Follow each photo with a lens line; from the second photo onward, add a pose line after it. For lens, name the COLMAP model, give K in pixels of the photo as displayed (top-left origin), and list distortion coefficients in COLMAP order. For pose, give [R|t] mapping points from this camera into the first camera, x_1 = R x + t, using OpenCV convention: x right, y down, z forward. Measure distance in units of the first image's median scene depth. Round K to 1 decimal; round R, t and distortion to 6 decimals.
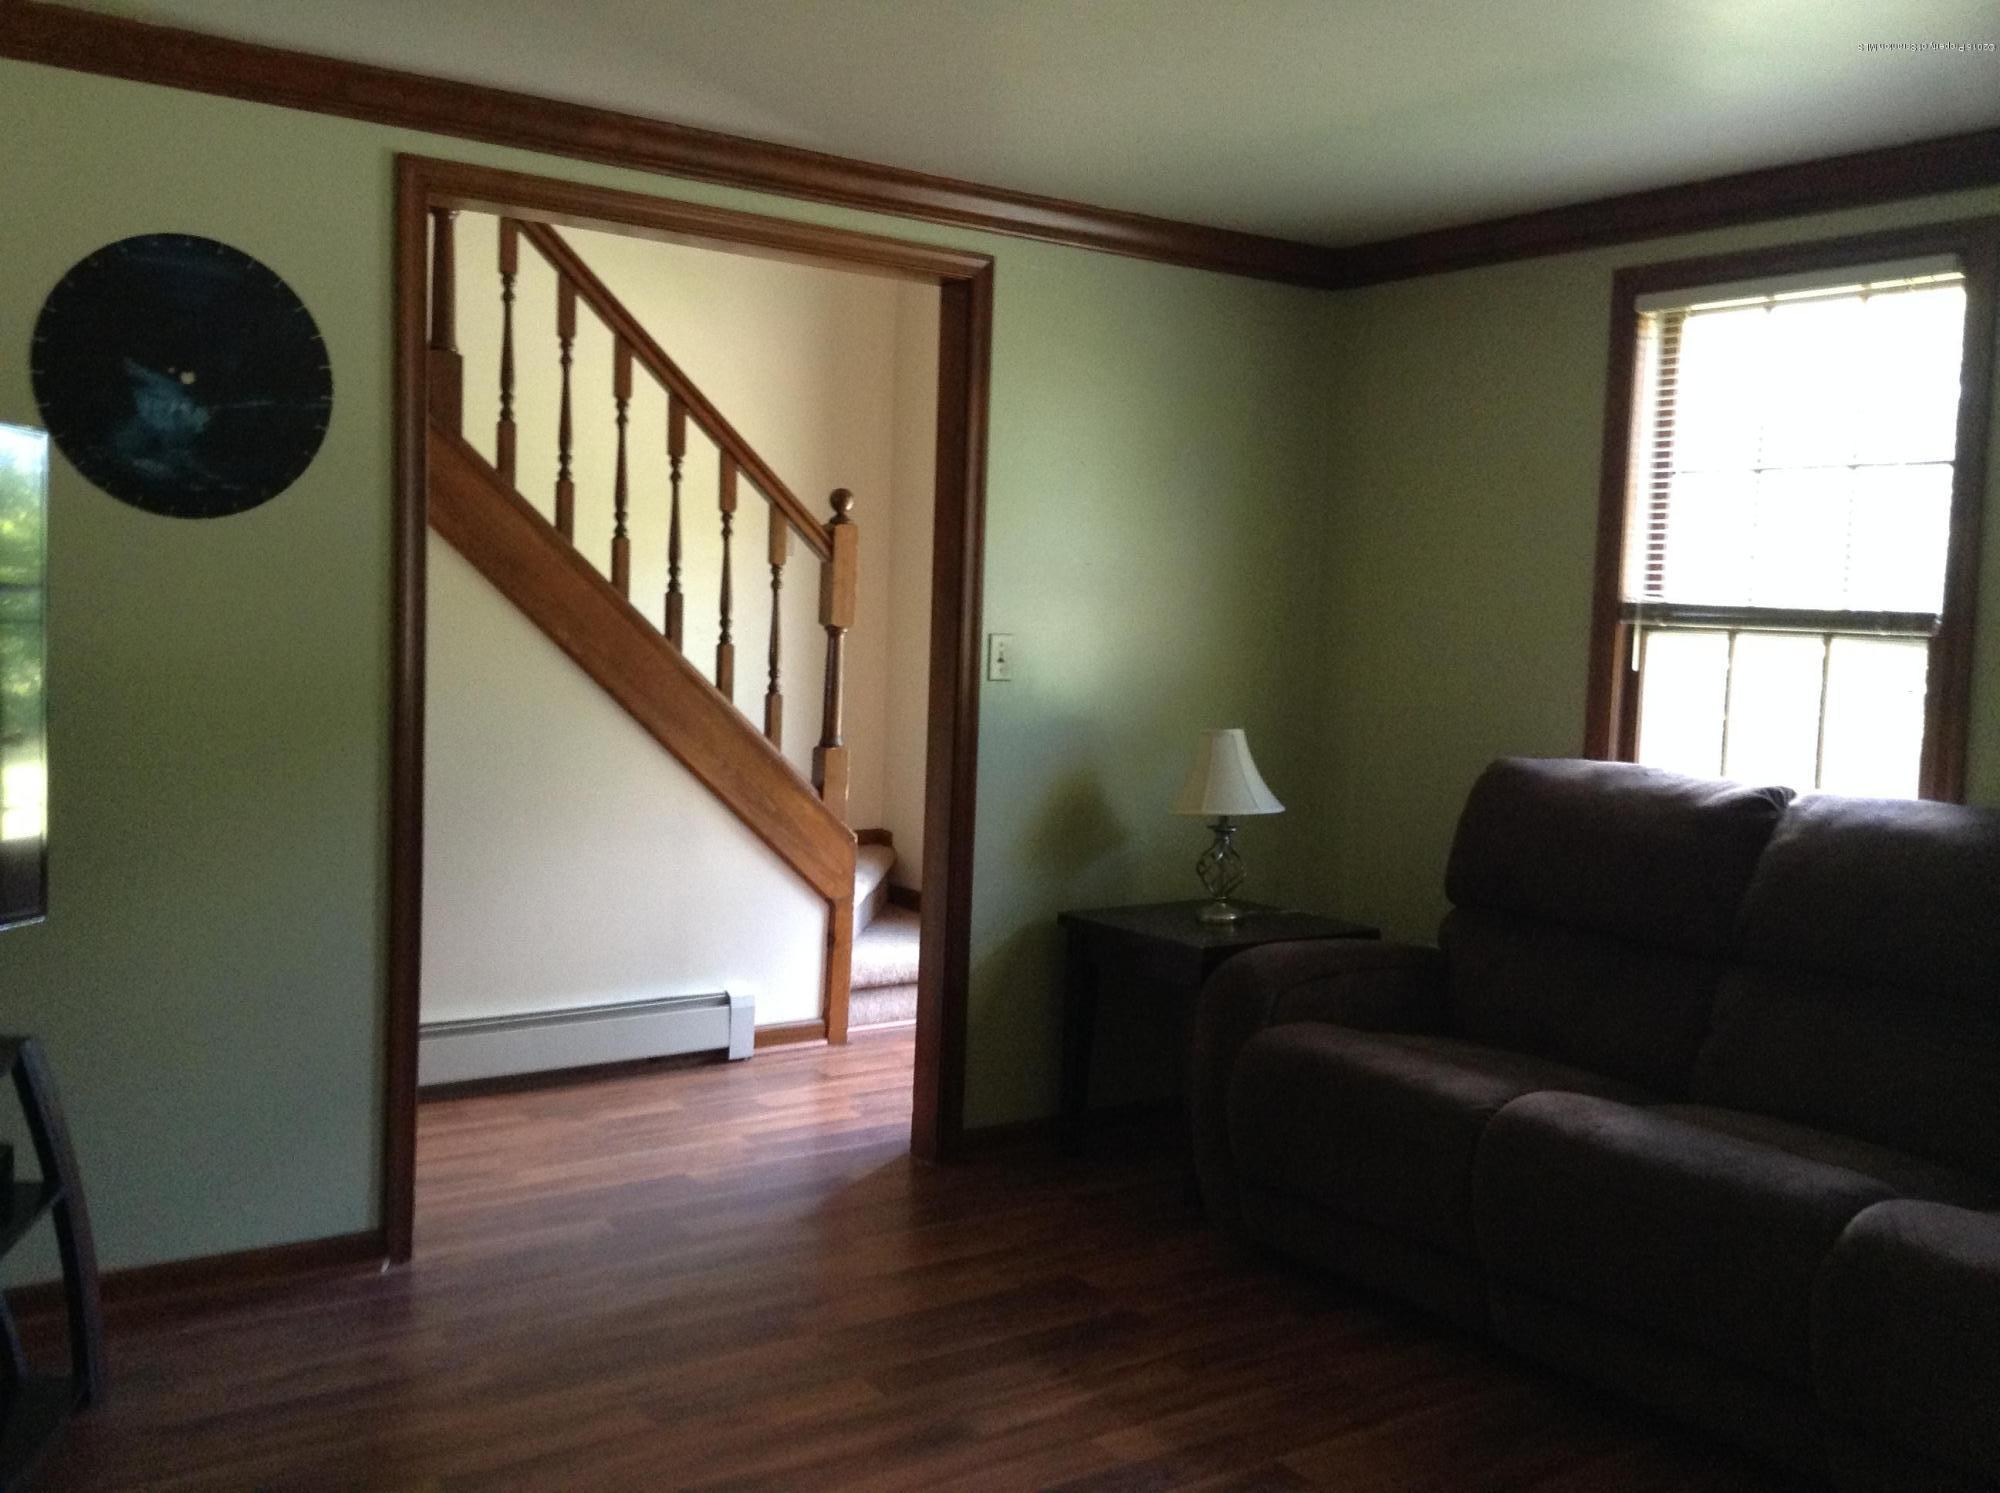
lens RADIAL K [[1870.2, 0, 1008.9], [0, 1870.2, 756.4], [0, 0, 1]] dist [0.017128, 0.000000]
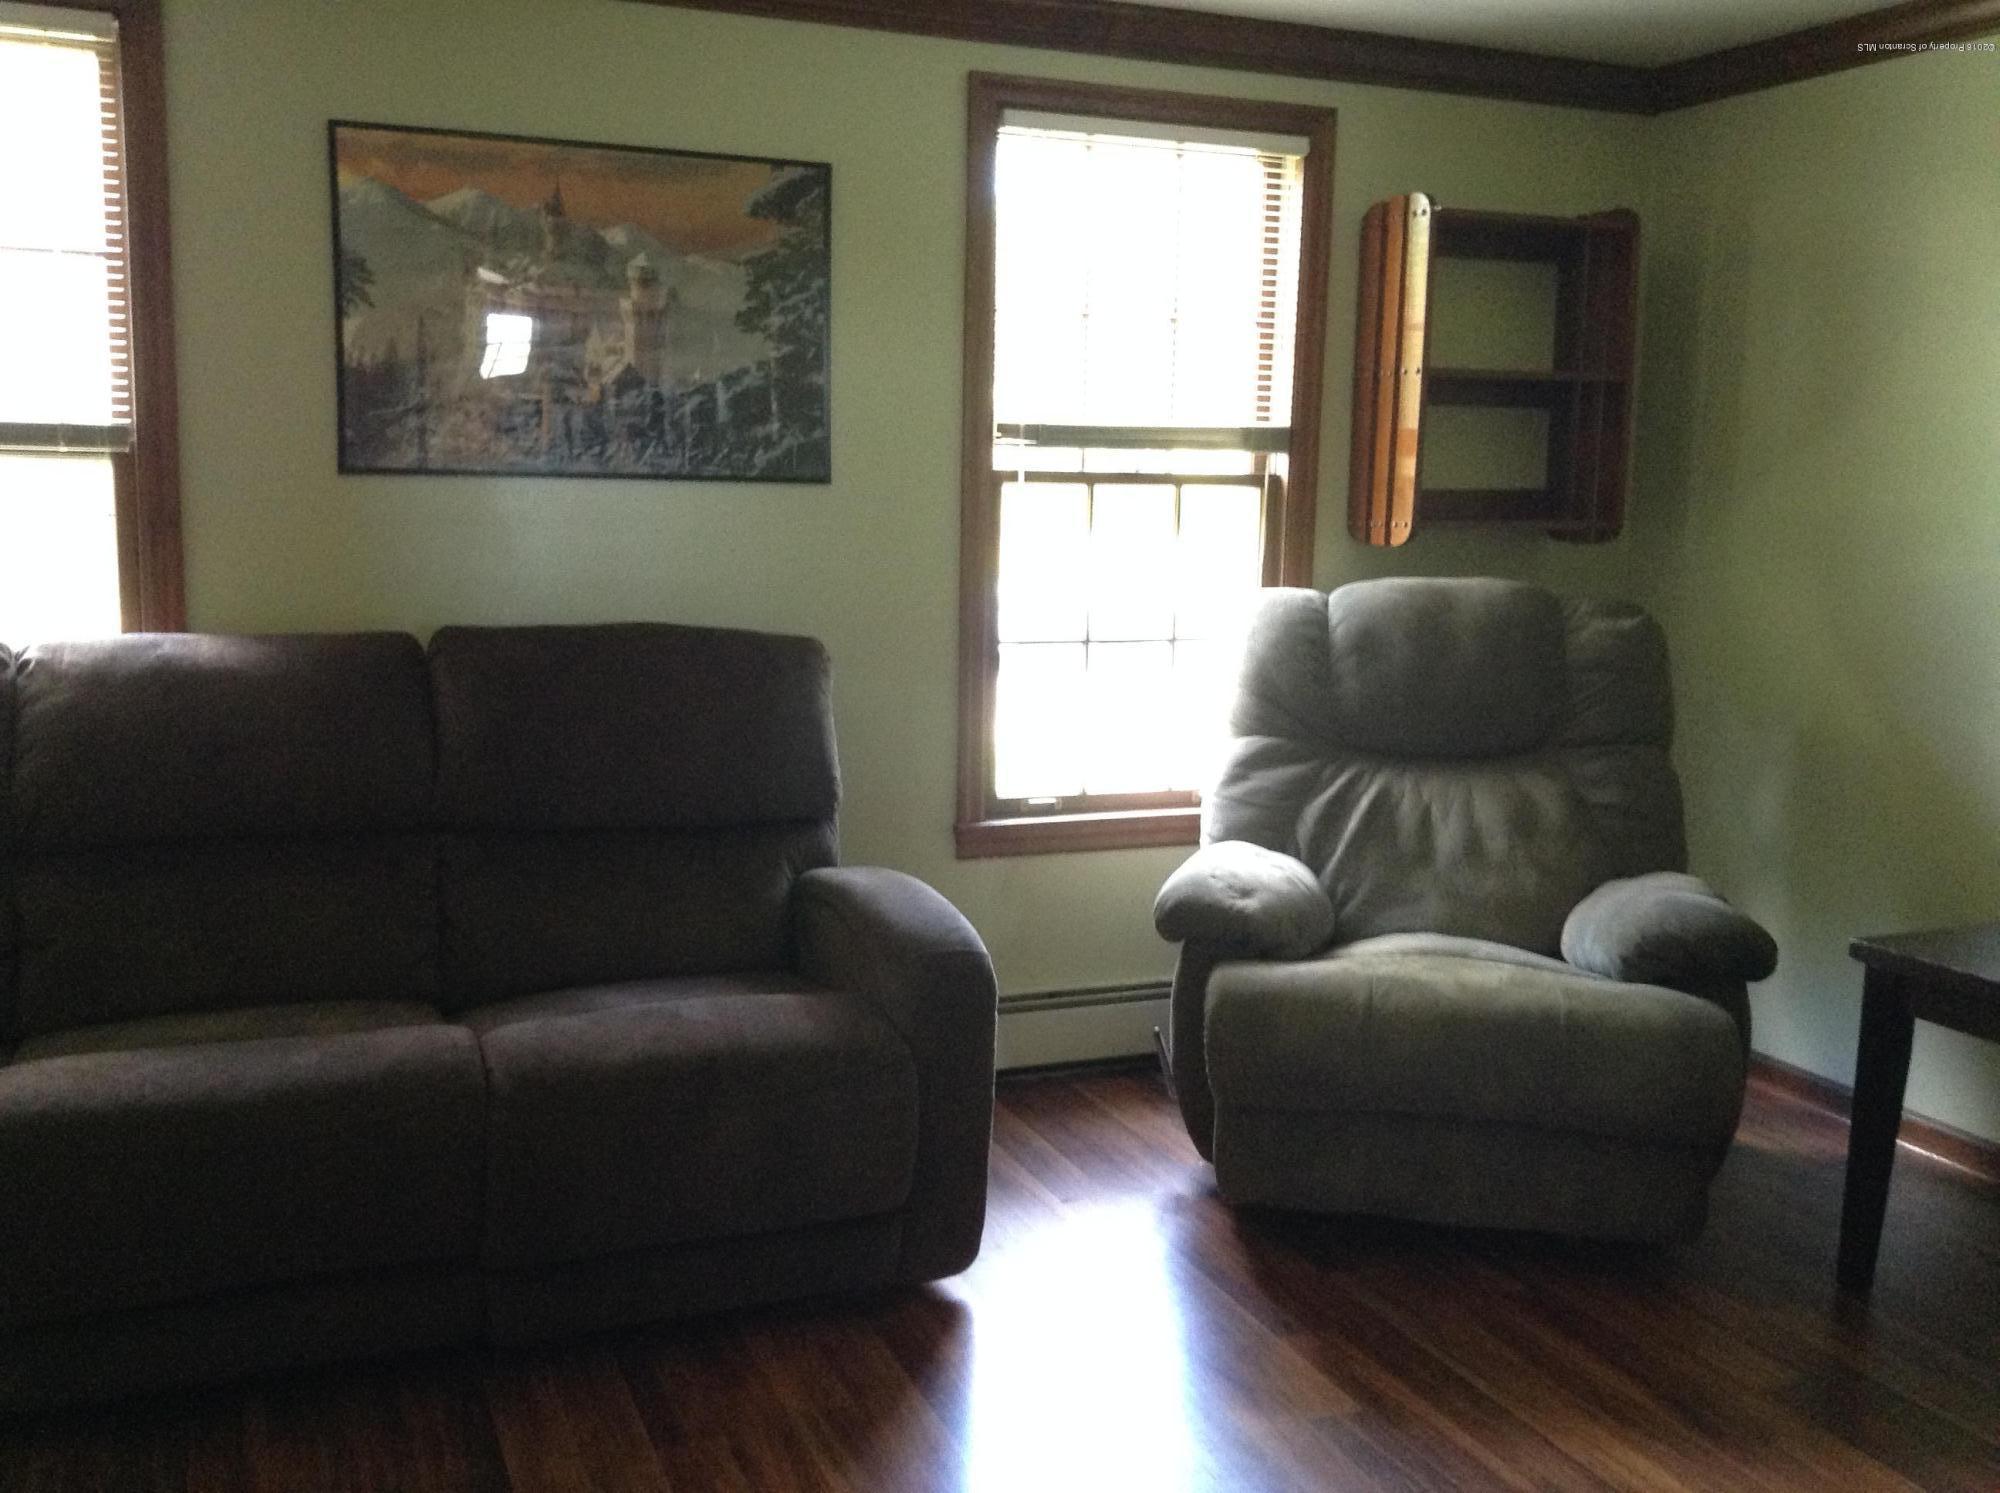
lens RADIAL K [[1870.2, 0, 1011.1], [0, 1870.2, 740.0], [0, 0, 1]] dist [0.017128, 0.000000]
pose [[0.227783, -0.165311, 0.959577, -0.289883], [0.066935, 0.985810, 0.153941, -0.037370], [-0.971408, 0.029164, 0.235616, 0.372671]]
